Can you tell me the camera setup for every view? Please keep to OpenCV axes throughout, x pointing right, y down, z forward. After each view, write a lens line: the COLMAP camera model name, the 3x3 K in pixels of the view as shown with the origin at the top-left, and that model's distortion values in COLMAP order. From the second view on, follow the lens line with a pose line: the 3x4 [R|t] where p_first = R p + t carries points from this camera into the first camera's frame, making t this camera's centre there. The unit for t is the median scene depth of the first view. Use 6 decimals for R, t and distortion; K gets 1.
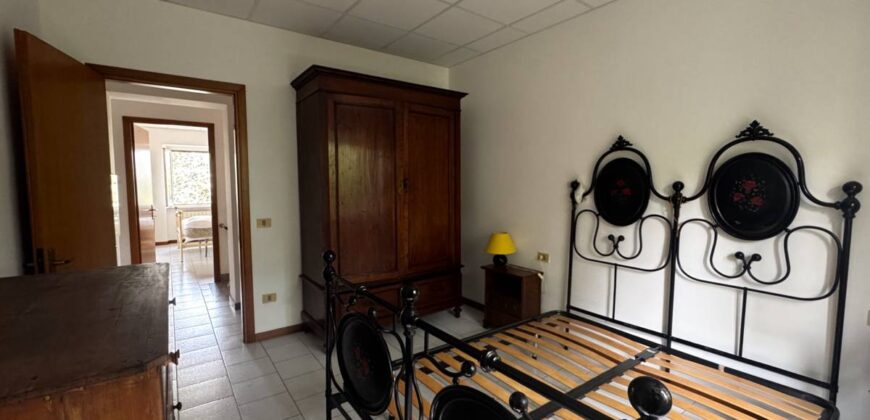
lens RADIAL K [[367.1, 0, 434.6], [0, 367.1, 206.7], [0, 0, 1]] dist [-0.003881, -0.000186]
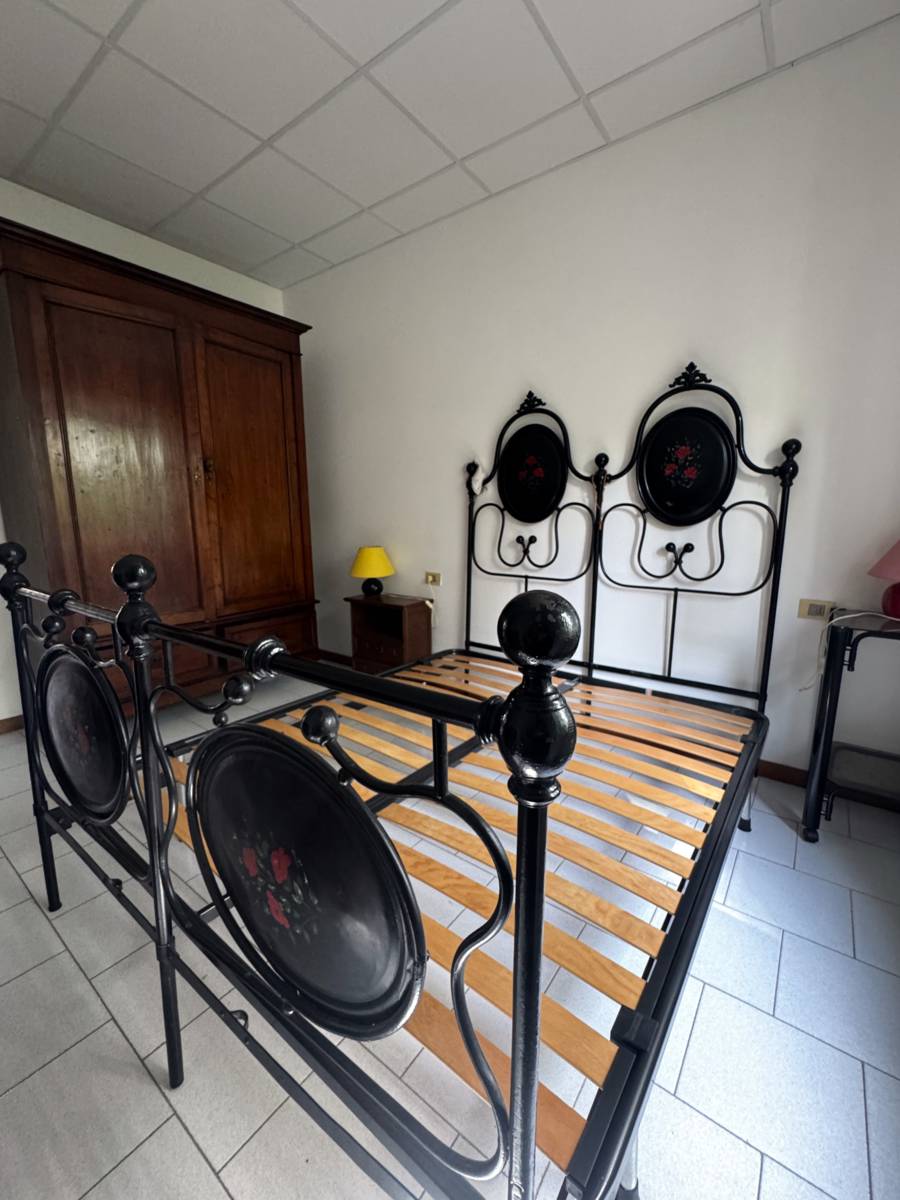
lens RADIAL K [[500.6, 0, 455.5], [0, 500.6, 597.6], [0, 0, 1]] dist [-0.006025, 0.000624]
pose [[0.954628, -0.053257, 0.292999, 0.075843], [0.024107, 0.994470, 0.102217, 0.103981], [-0.296823, -0.090516, 0.950633, 0.108165]]
